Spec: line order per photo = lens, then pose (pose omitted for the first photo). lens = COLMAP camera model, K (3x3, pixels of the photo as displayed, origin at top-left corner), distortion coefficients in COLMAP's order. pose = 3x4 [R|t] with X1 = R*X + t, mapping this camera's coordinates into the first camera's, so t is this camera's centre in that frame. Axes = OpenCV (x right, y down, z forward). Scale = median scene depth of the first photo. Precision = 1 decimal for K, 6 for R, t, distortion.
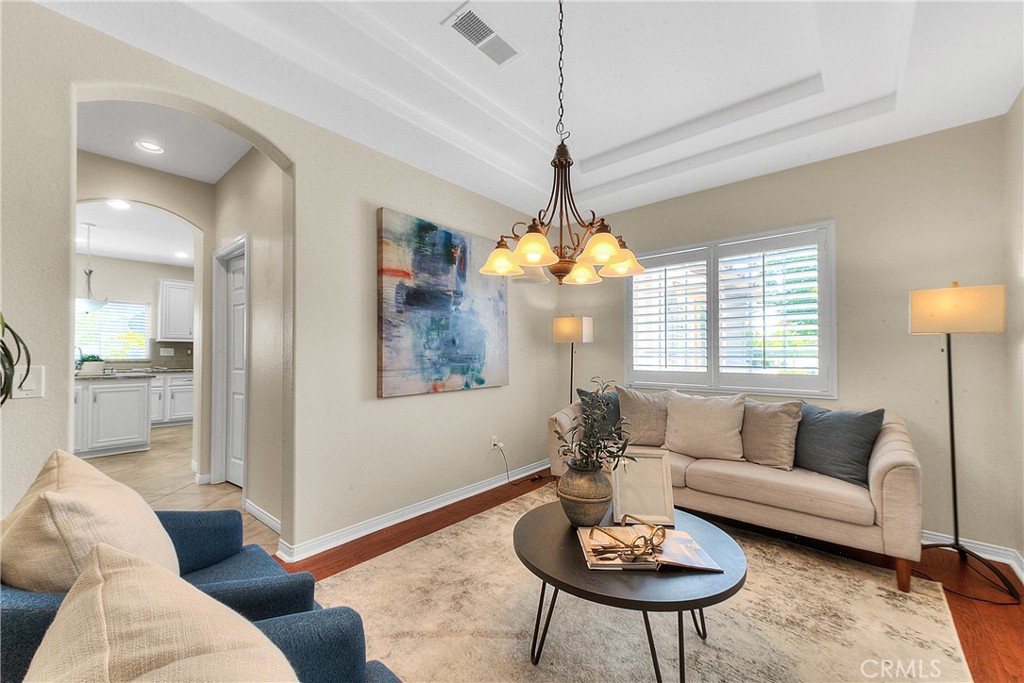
lens RADIAL K [[411.9, 0, 506.5], [0, 411.9, 335.7], [0, 0, 1]] dist [0.005782, -0.000937]
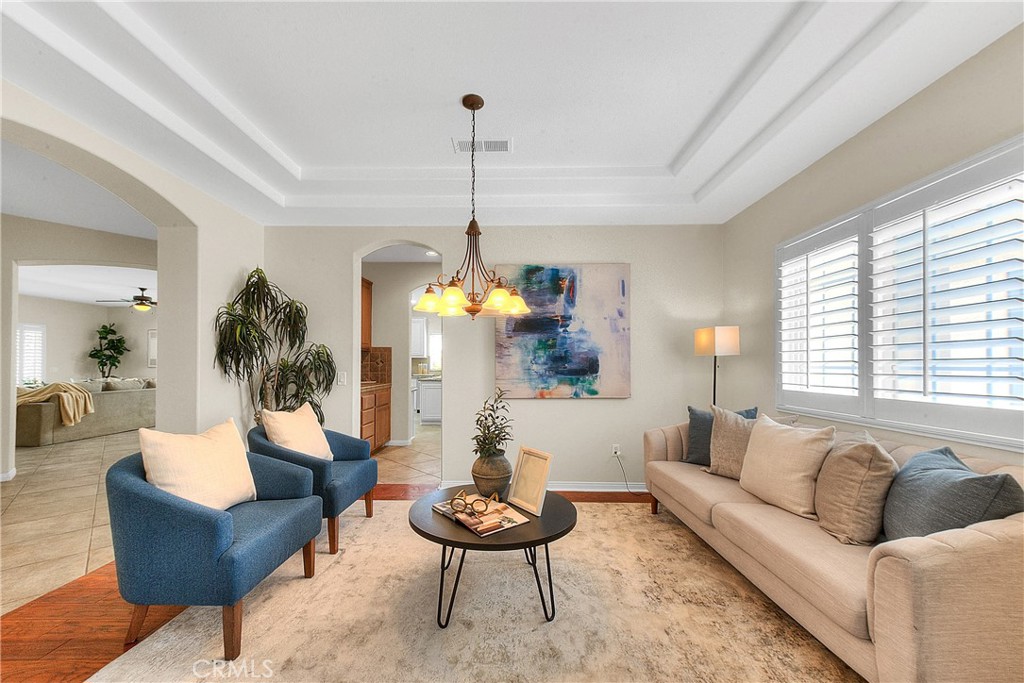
lens RADIAL K [[411.9, 0, 503.3], [0, 411.9, 344.7], [0, 0, 1]] dist [0.005782, -0.000937]
pose [[0.621506, -0.037849, -0.782495, 0.711620], [0.031216, 0.999235, -0.023540, -0.000967], [0.782787, -0.009796, 0.622212, 0.112002]]
